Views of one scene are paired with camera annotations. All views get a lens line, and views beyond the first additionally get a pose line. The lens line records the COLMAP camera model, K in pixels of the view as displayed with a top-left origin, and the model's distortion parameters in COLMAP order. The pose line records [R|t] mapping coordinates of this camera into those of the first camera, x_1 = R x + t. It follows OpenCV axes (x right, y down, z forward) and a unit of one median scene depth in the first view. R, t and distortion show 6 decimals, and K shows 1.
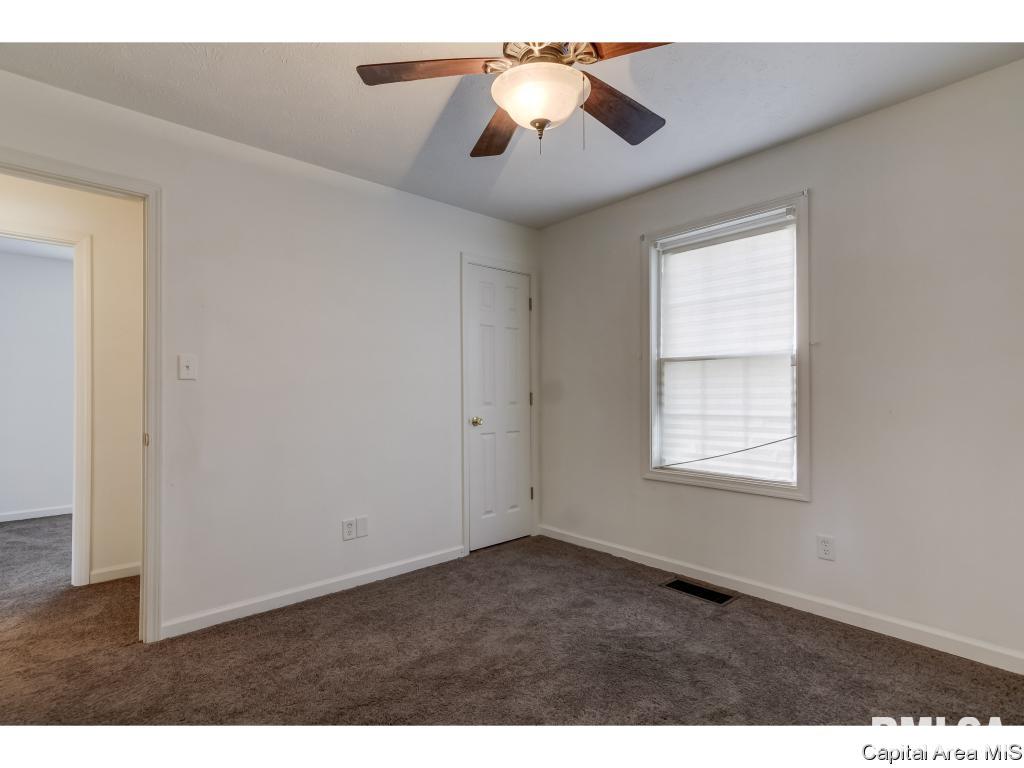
lens RADIAL K [[505.9, 0, 515.1], [0, 505.9, 386.4], [0, 0, 1]] dist [-0.001242, 0.000282]
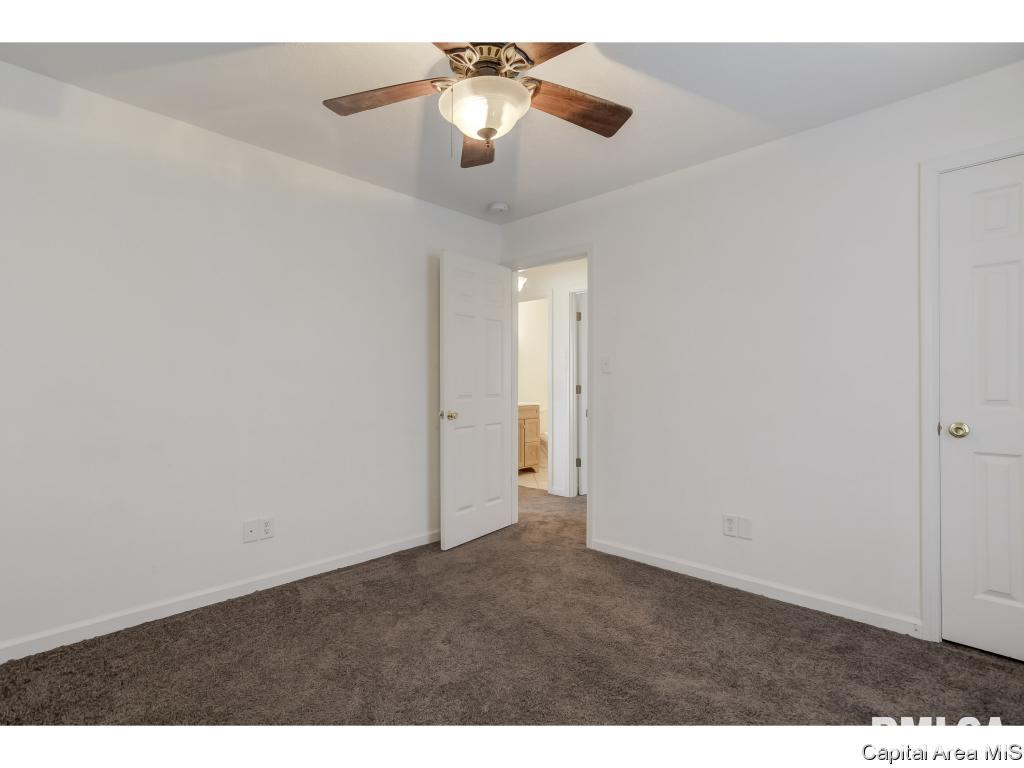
lens RADIAL K [[496.1, 0, 512.0], [0, 496.1, 384.0], [0, 0, 1]] dist [-0.004018, 0.007319]
pose [[0.075094, 0.002912, -0.997172, 0.555499], [0.009684, 0.999946, 0.003649, 0.007616], [0.997129, -0.009931, 0.075061, 0.501021]]
